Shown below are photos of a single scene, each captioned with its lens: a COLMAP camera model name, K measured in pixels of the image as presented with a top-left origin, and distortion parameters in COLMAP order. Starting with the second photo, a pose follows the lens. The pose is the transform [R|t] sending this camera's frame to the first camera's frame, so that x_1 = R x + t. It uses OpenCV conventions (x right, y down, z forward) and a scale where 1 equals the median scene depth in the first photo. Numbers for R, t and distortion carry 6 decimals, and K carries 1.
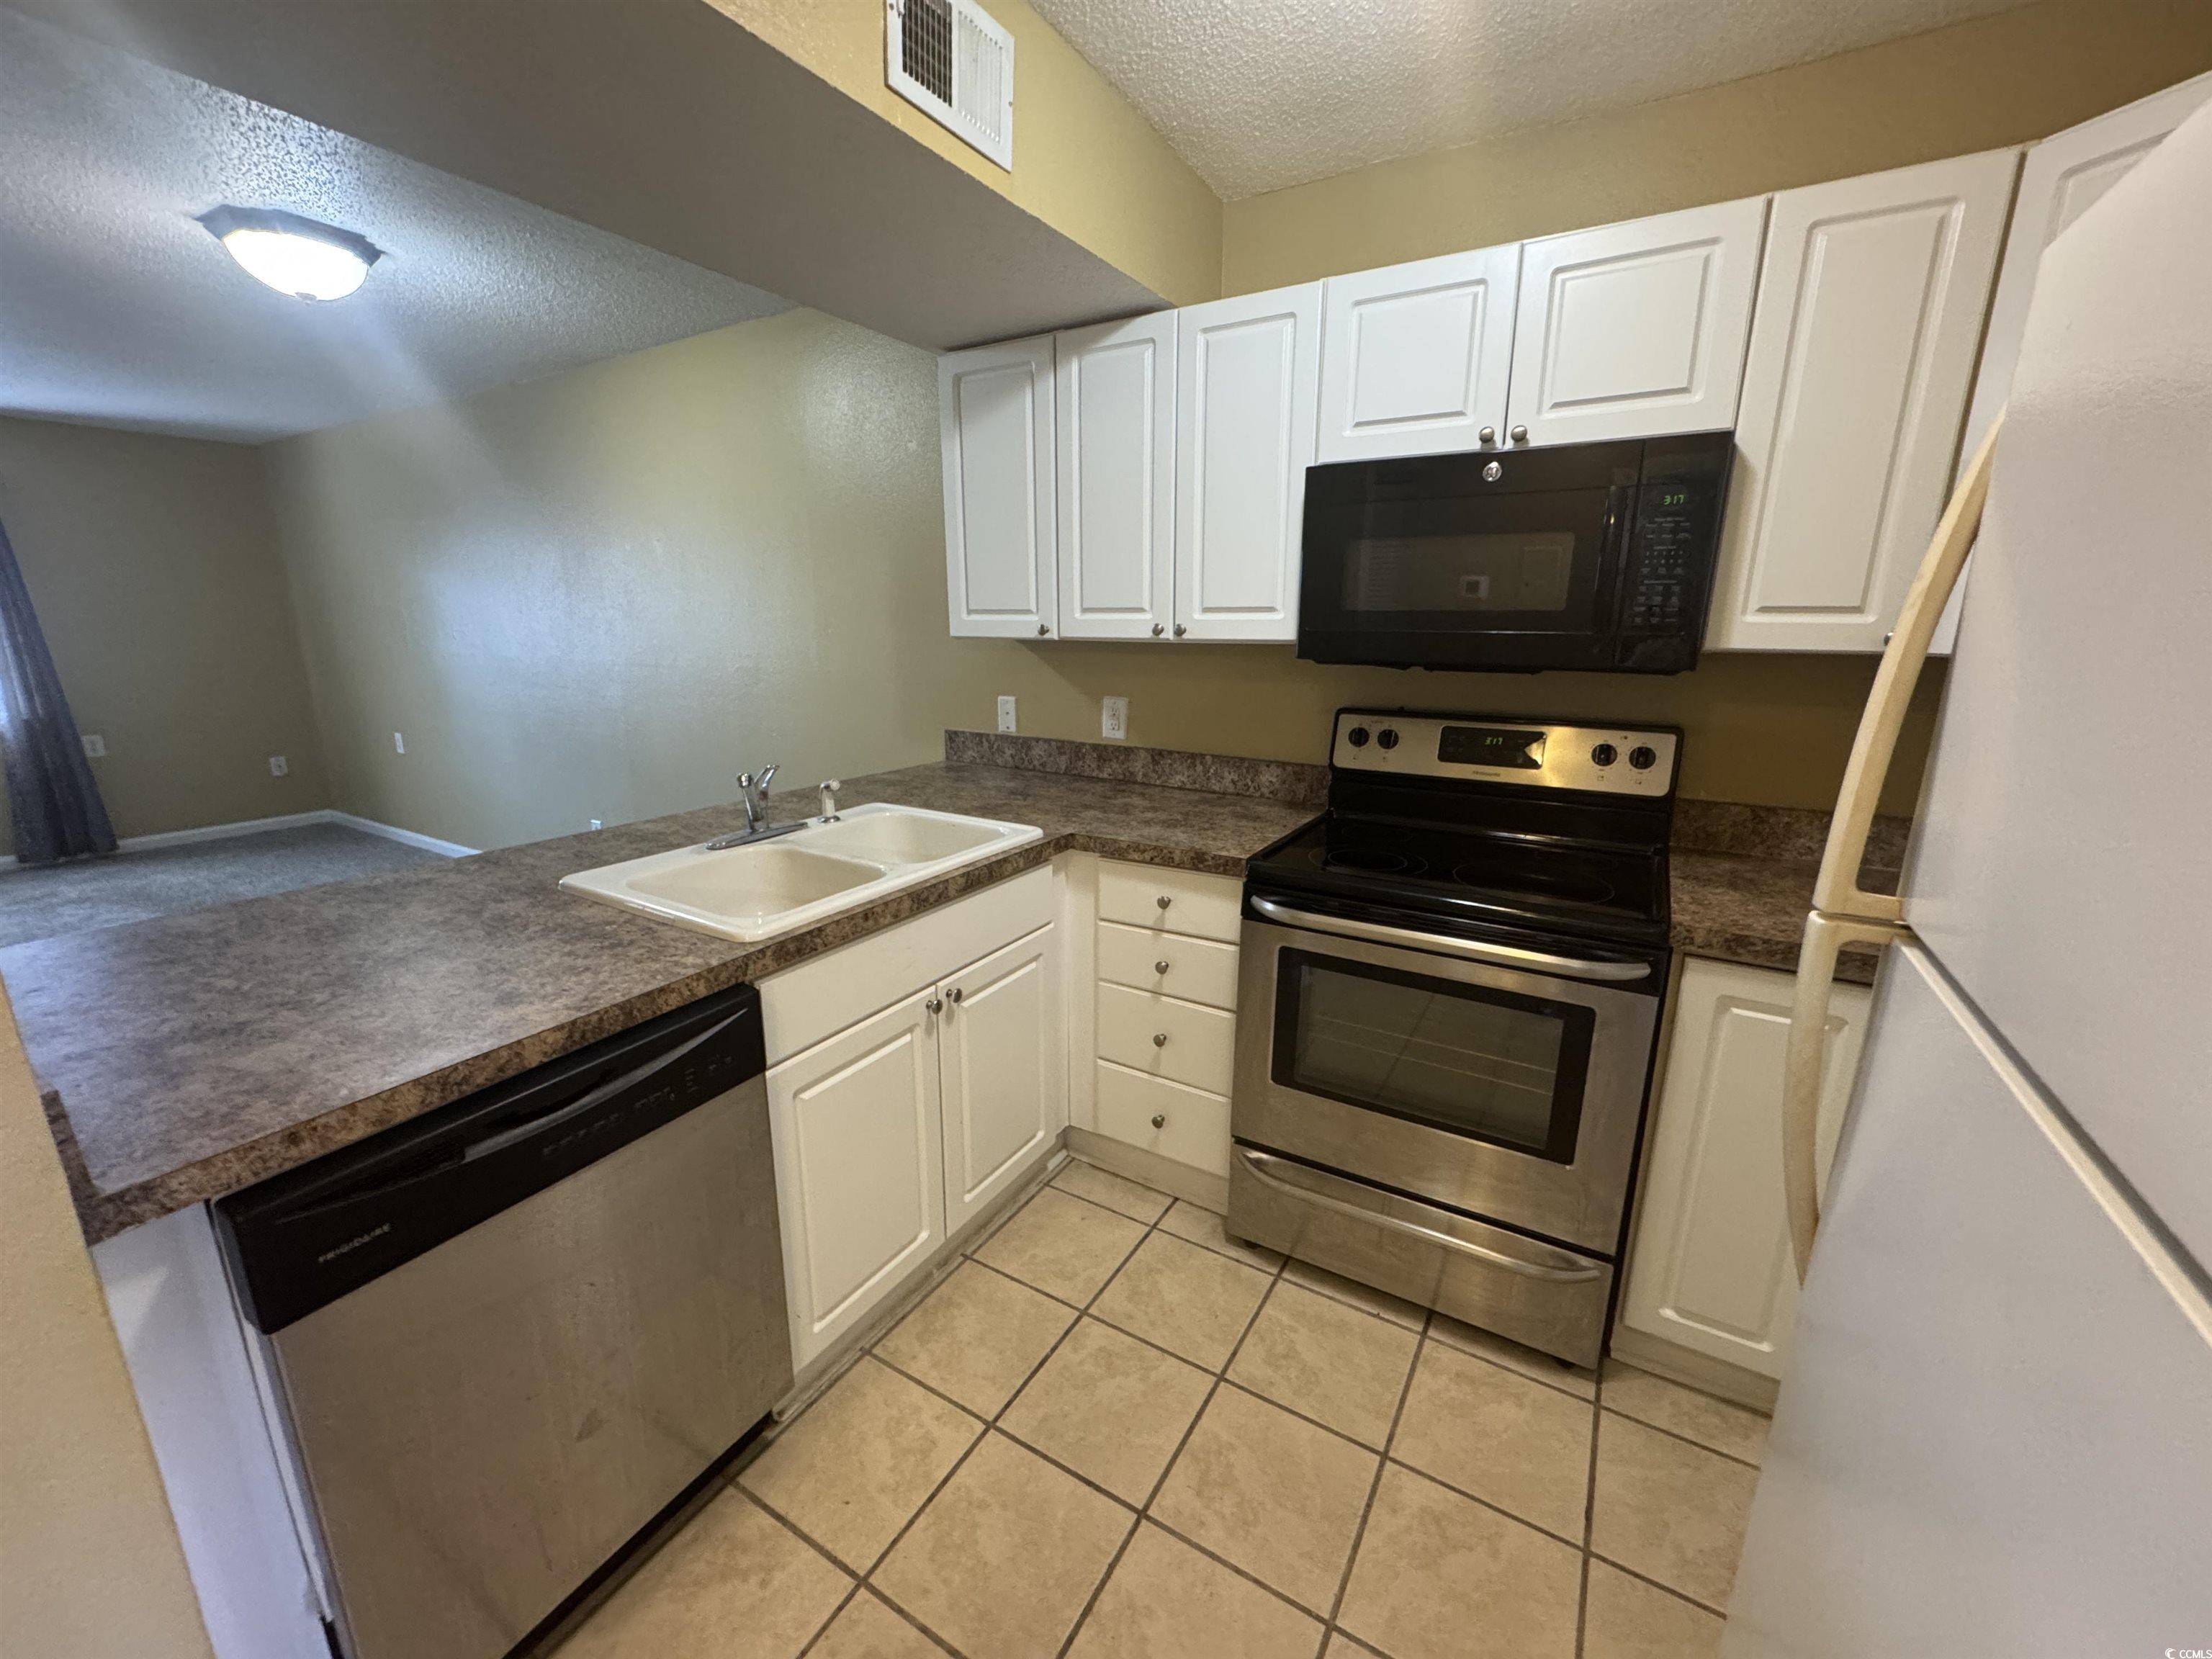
lens RADIAL K [[879.6, 0, 1103.6], [0, 879.6, 828.4], [0, 0, 1]] dist [-0.001925, -0.000656]
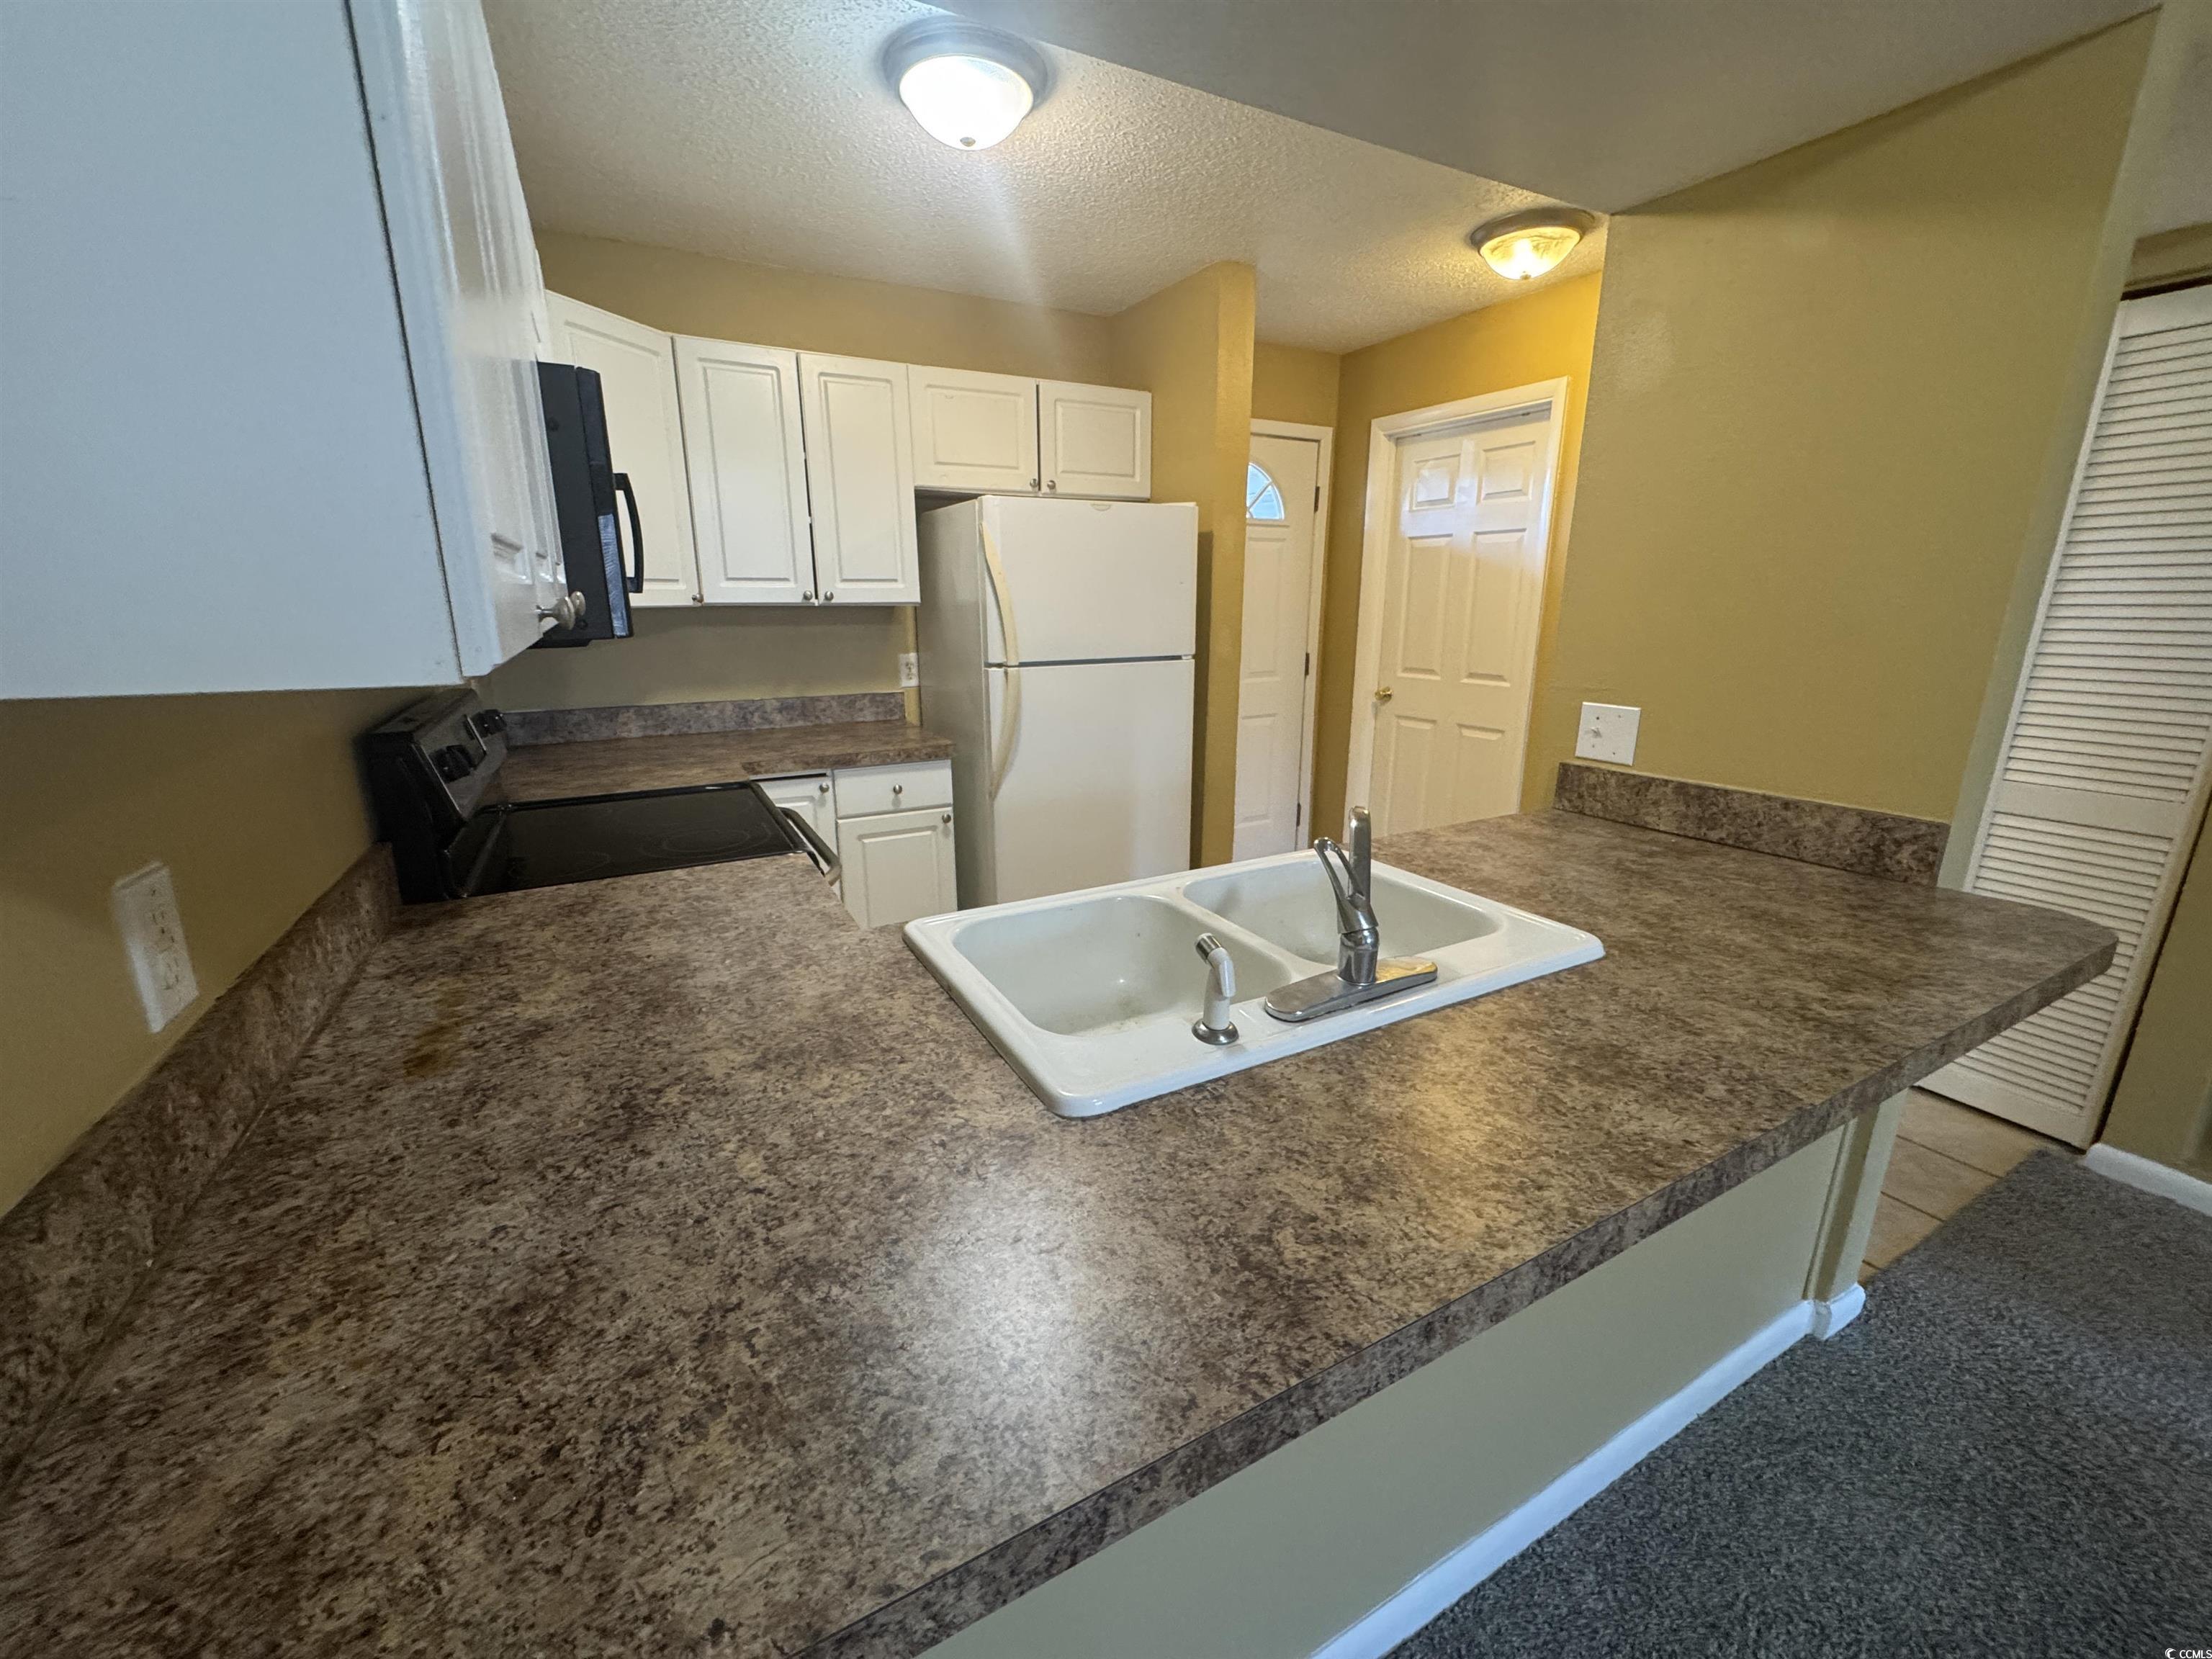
lens RADIAL K [[879.6, 0, 1103.6], [0, 879.6, 828.4], [0, 0, 1]] dist [-0.001925, -0.000656]
pose [[-0.861334, -0.133679, 0.490136, -0.448288], [0.118252, 0.885510, 0.449320, -0.297034], [-0.494085, 0.444975, -0.746912, 1.261968]]
